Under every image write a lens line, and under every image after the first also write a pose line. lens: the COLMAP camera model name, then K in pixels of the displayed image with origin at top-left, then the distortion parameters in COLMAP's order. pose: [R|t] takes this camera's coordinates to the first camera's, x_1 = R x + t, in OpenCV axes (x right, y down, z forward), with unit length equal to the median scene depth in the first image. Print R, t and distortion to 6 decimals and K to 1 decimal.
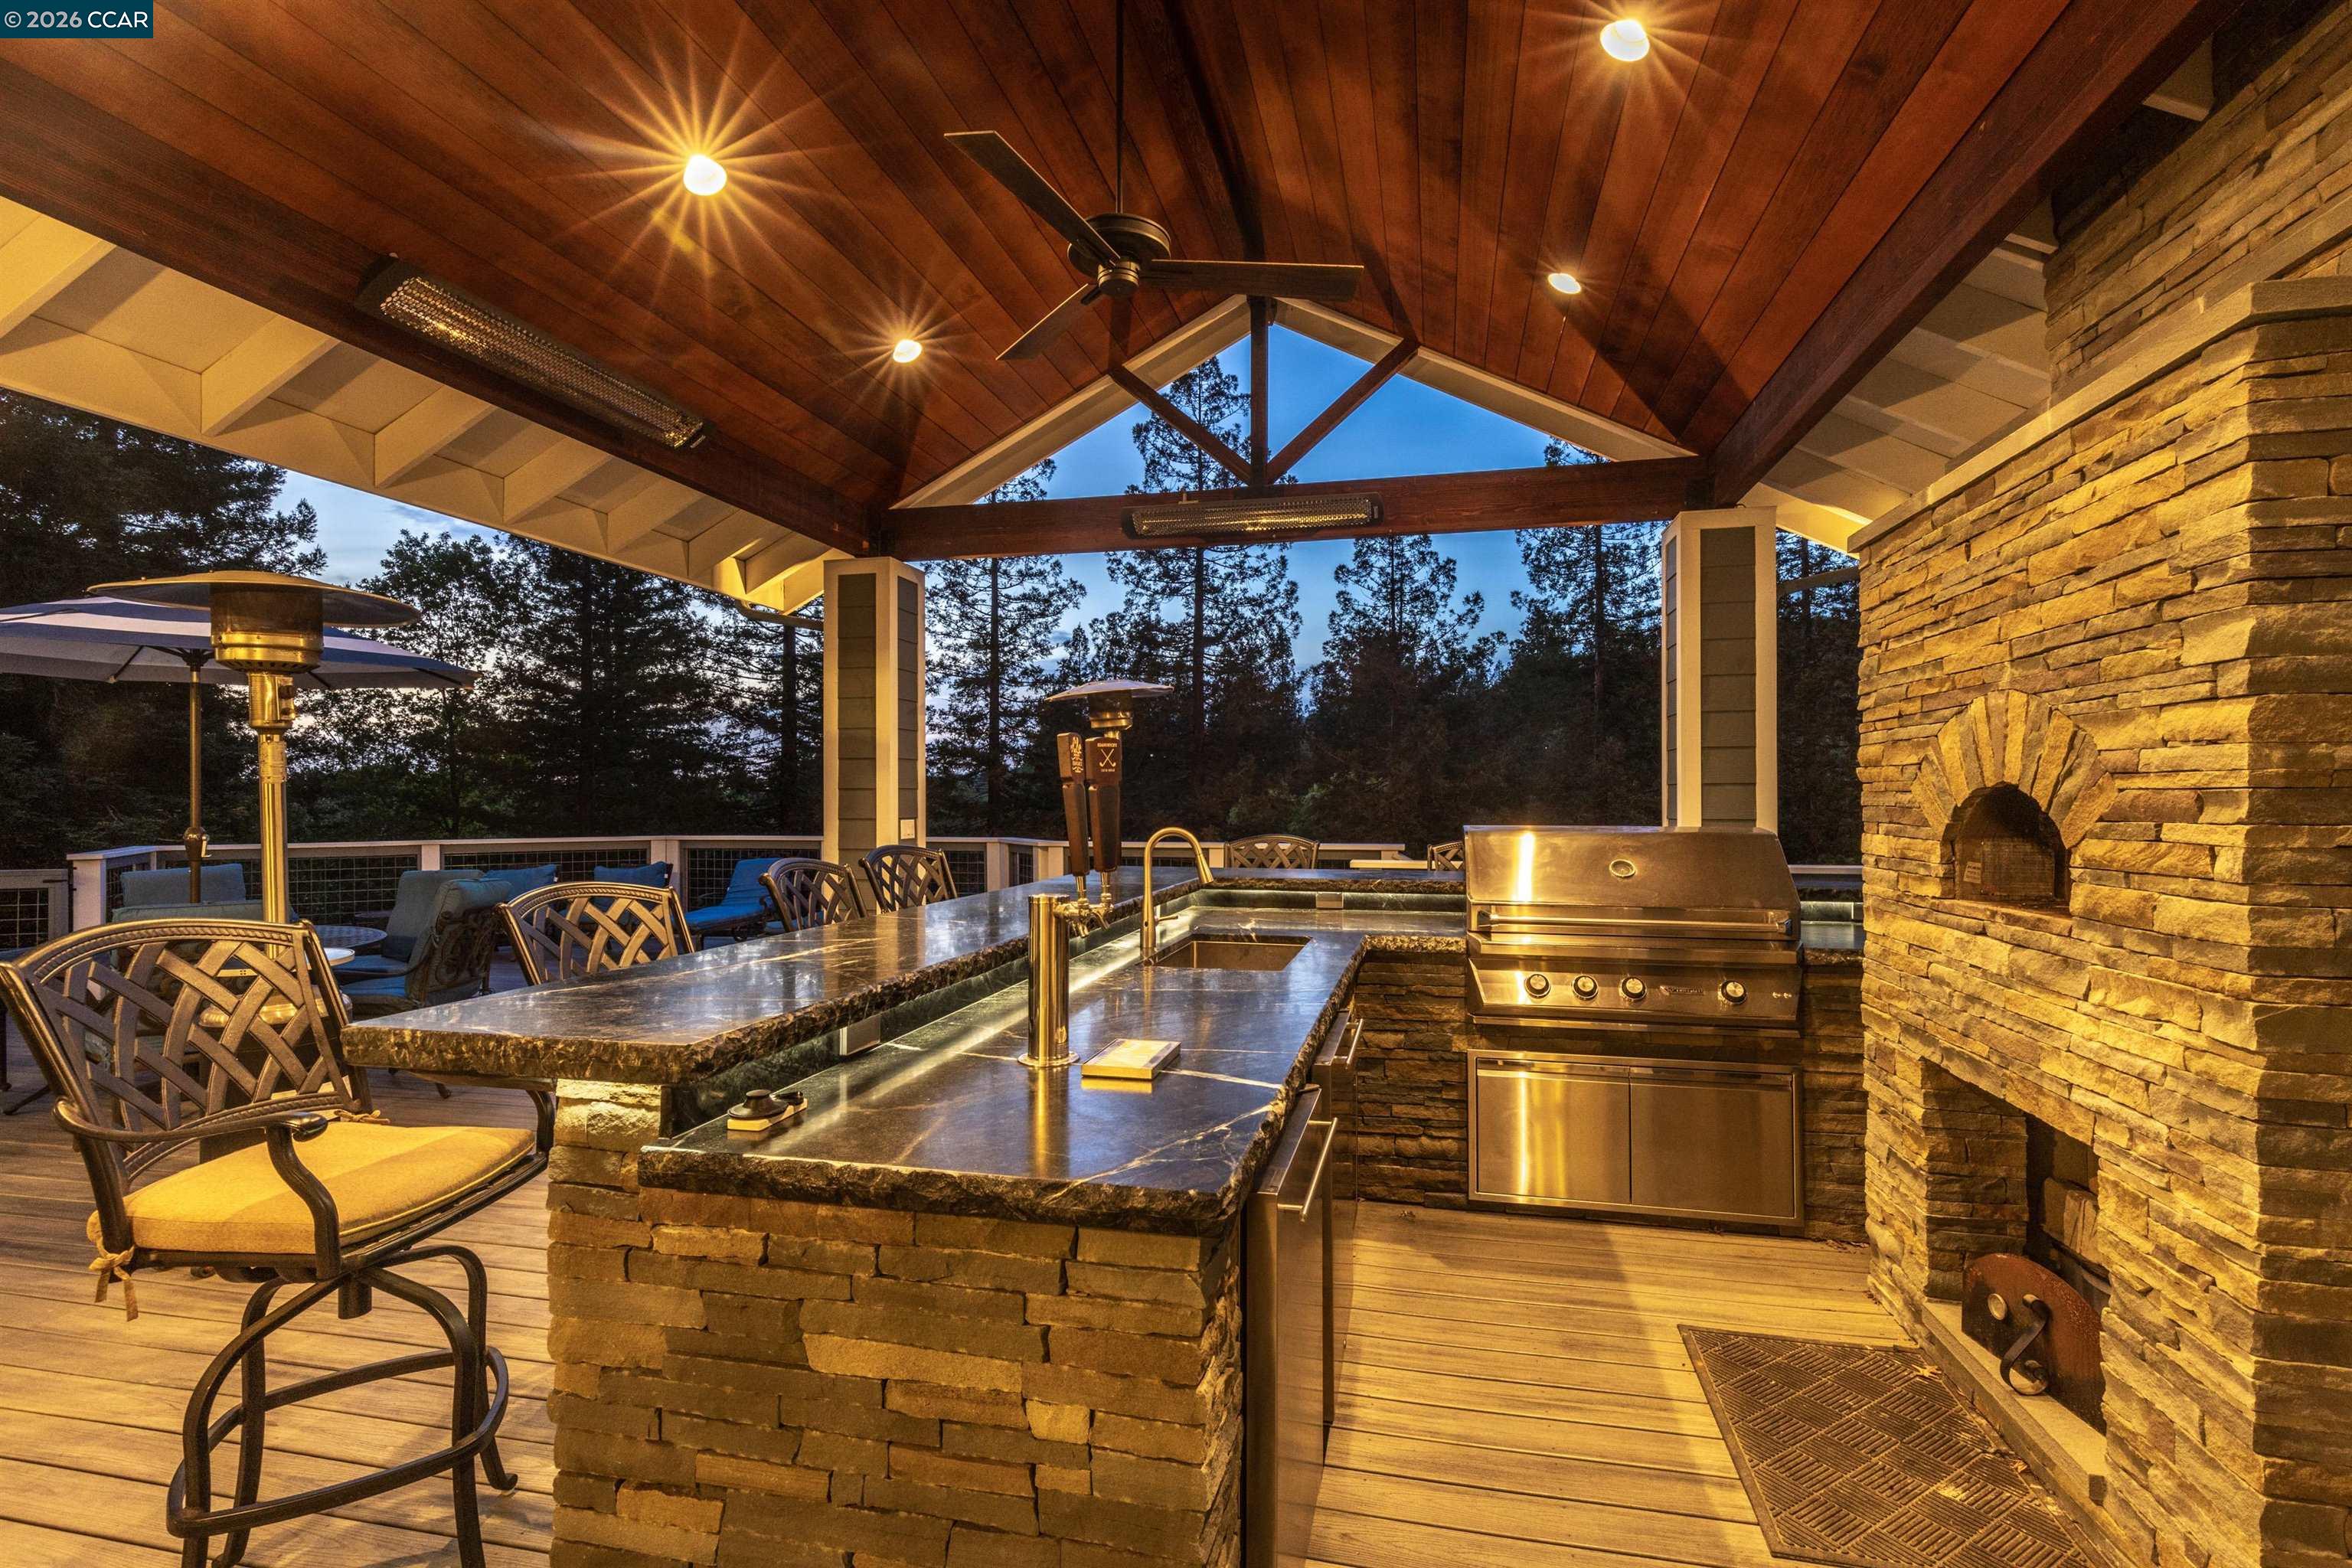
lens RADIAL K [[1072.4, 0, 1183.5], [0, 1072.4, 793.4], [0, 0, 1]] dist [0.016874, 0.000084]
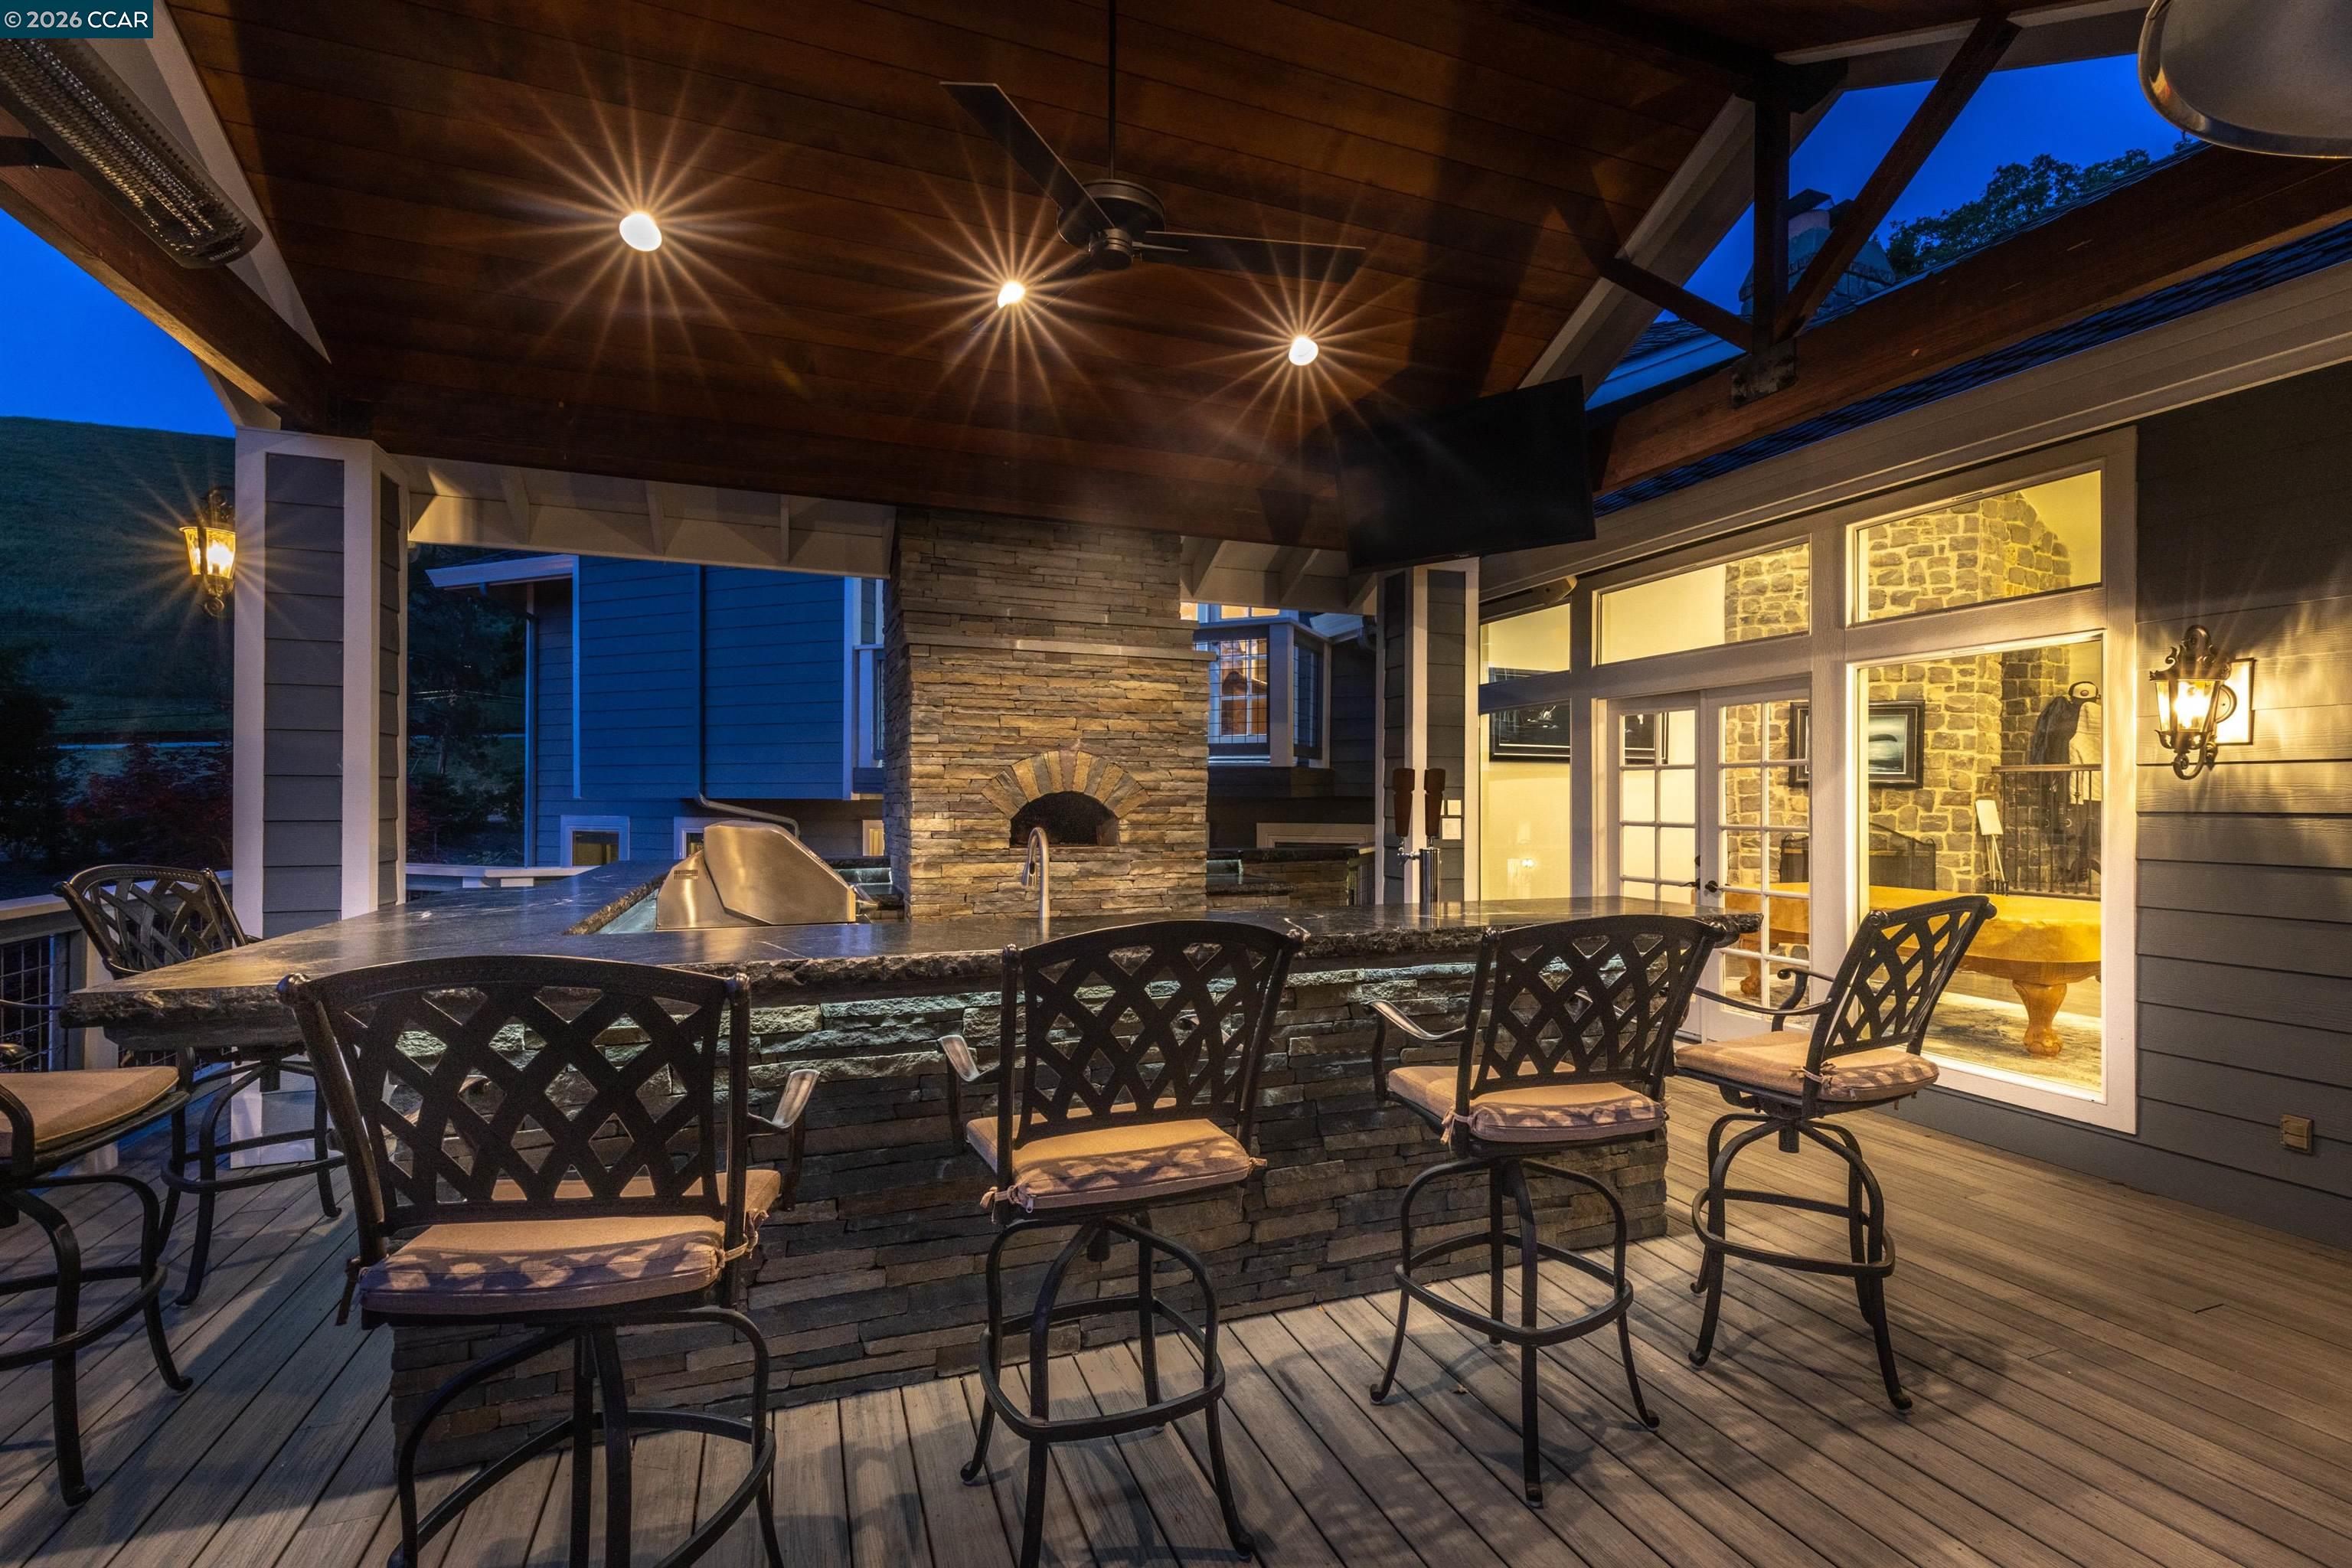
lens RADIAL K [[1072.4, 0, 1183.5], [0, 1072.4, 793.4], [0, 0, 1]] dist [0.016874, 0.000084]
pose [[-0.547983, 0.004110, 0.836479, -1.506111], [-0.007099, 0.999929, -0.009563, 0.017138], [-0.836459, -0.011178, -0.547915, 2.440531]]
